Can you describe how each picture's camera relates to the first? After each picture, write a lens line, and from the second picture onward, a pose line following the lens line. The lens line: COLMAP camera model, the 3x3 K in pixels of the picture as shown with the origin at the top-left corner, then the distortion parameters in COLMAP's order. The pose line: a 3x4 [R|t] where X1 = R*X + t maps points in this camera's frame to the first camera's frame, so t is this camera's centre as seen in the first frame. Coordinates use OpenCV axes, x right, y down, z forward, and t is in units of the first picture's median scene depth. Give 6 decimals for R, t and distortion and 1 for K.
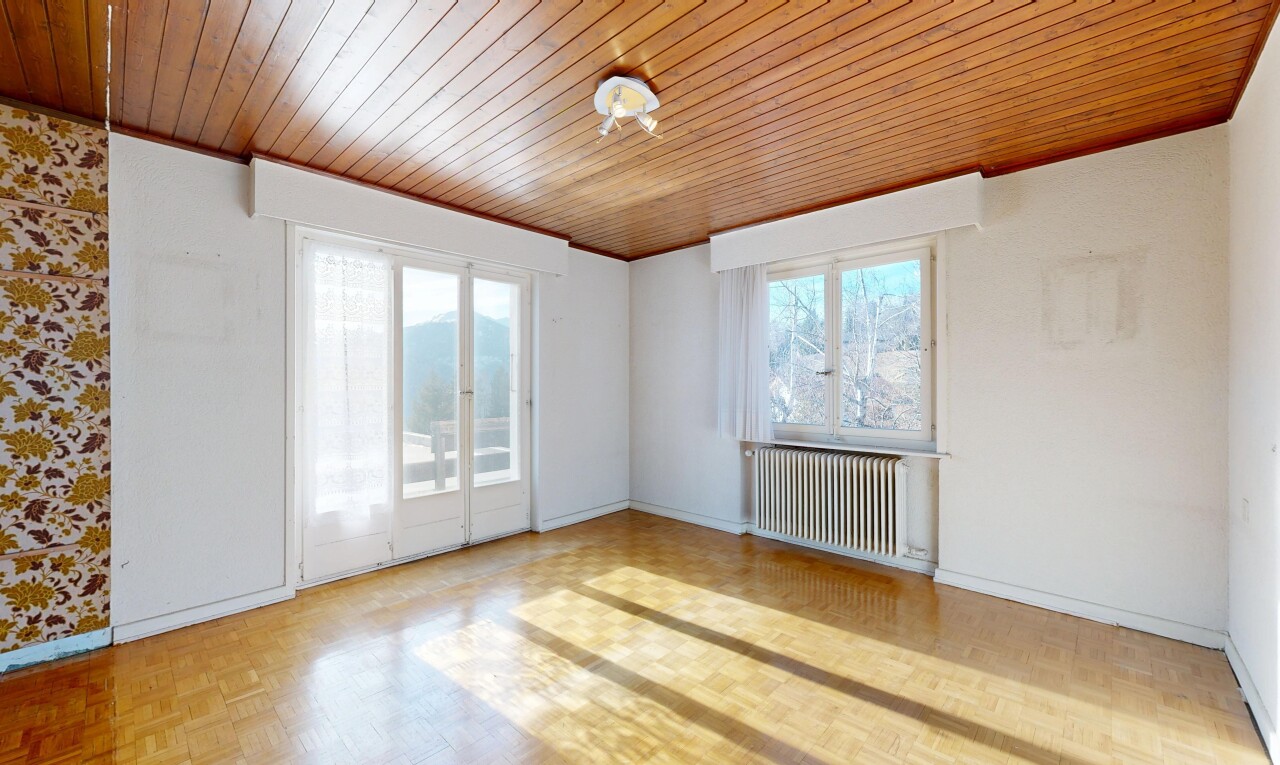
lens RADIAL K [[495.1, 0, 640.0], [0, 495.1, 382.5], [0, 0, 1]] dist [0.001554, 0.000040]
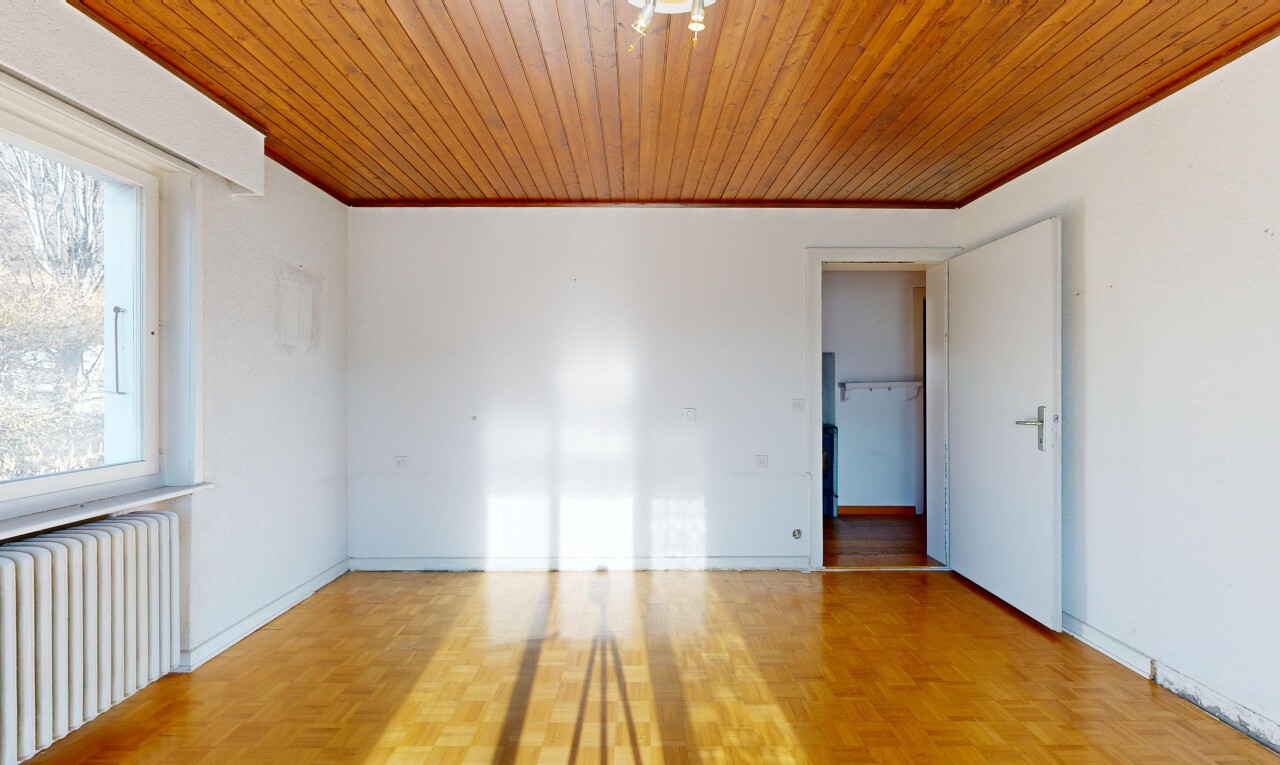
lens RADIAL K [[495.1, 0, 640.0], [0, 495.1, 382.5], [0, 0, 1]] dist [0.001554, 0.000040]
pose [[-0.691881, 0.005847, 0.721988, -0.411499], [0.001253, 0.999975, -0.006898, 0.003460], [-0.722011, -0.003868, -0.691871, 1.239835]]
